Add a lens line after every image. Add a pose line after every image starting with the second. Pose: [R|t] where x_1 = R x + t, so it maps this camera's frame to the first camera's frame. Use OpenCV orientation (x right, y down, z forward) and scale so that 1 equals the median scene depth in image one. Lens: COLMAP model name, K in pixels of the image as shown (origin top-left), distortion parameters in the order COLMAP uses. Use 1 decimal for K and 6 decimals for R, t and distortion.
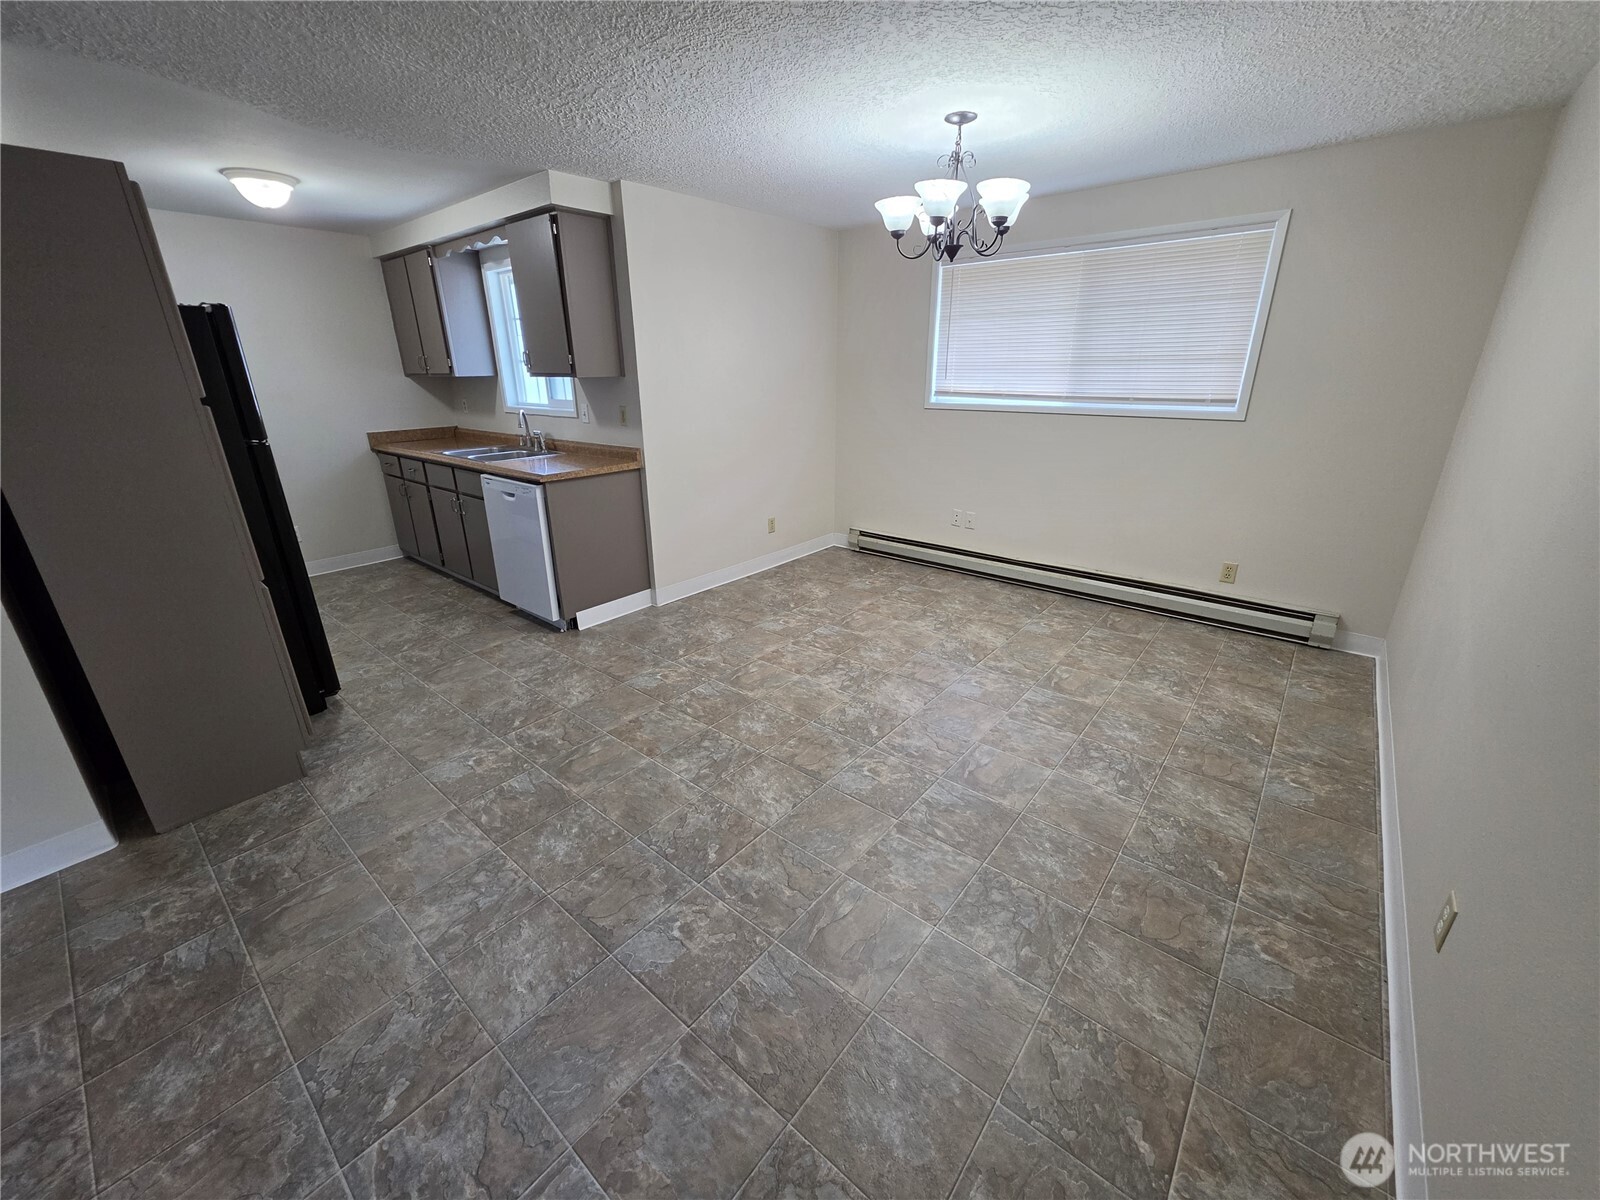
lens RADIAL K [[636.2, 0, 794.2], [0, 636.2, 592.0], [0, 0, 1]] dist [-0.001711, 0.001305]
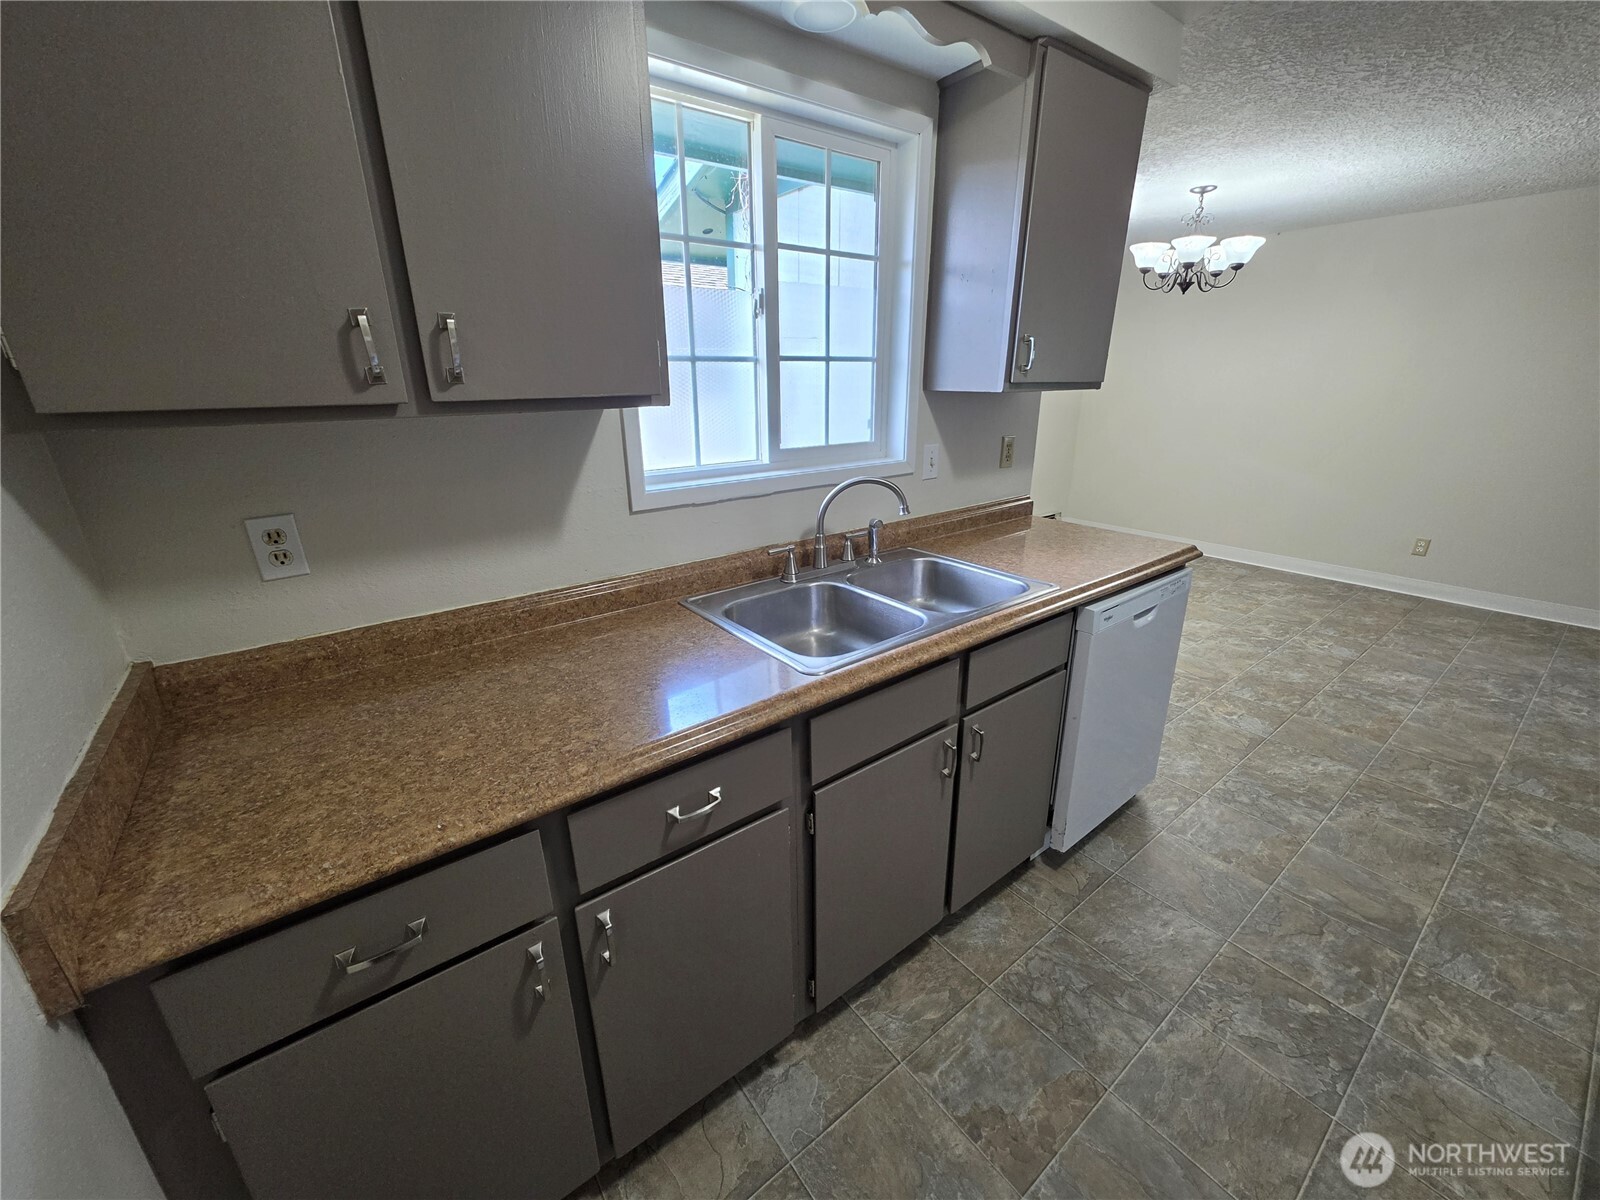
lens RADIAL K [[623.0, 0, 801.5], [0, 623.0, 599.9], [0, 0, 1]] dist [-0.001542, 0.002829]
pose [[0.223903, -0.330130, 0.916996, -1.406741], [0.337048, 0.909058, 0.244975, -0.393697], [-0.914476, 0.254221, 0.314810, 1.120693]]
